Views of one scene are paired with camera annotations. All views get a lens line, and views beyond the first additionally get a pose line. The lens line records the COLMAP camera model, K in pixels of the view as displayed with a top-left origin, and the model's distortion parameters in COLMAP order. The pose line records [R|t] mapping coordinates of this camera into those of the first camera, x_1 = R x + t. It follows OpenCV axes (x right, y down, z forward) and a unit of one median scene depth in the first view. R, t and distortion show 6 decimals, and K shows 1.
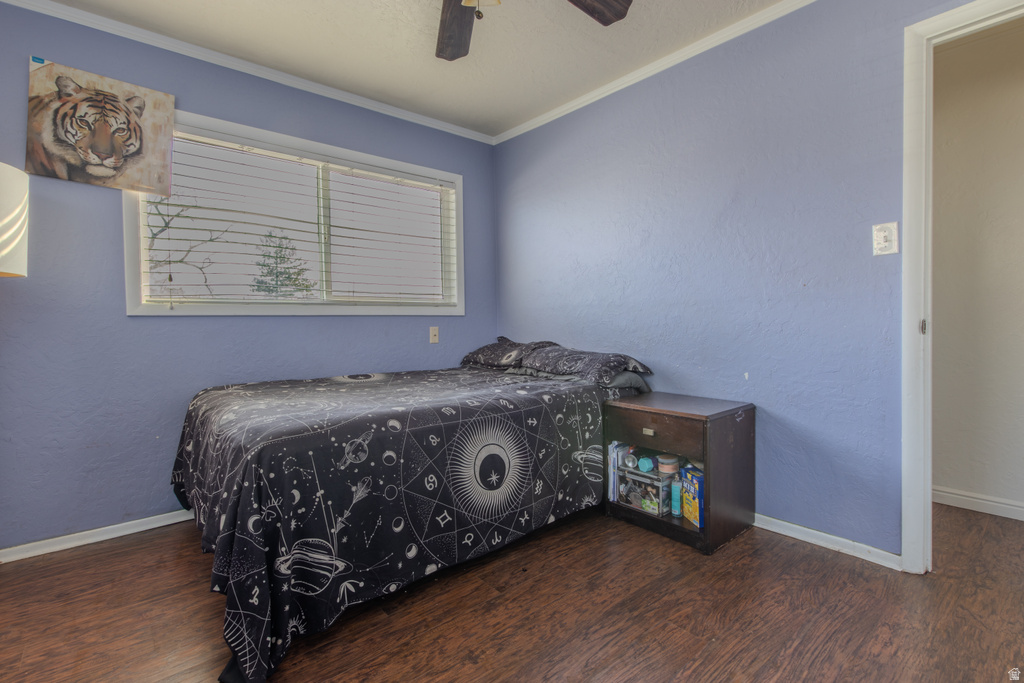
lens RADIAL K [[474.7, 0, 510.8], [0, 474.7, 336.6], [0, 0, 1]] dist [-0.000746, -0.000589]
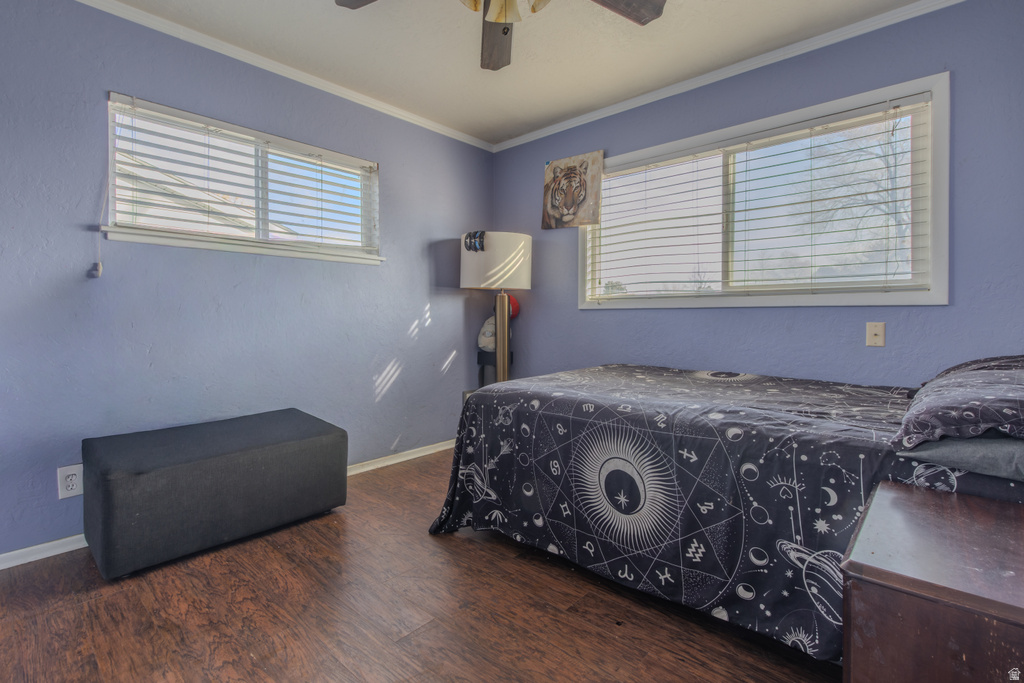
lens RADIAL K [[482.9, 0, 507.6], [0, 482.9, 322.4], [0, 0, 1]] dist [0.001370, 0.000594]
pose [[0.124418, 0.024054, -0.991938, 0.756345], [-0.029841, 0.999345, 0.020491, -0.030681], [0.991781, 0.027051, 0.125054, 0.646254]]
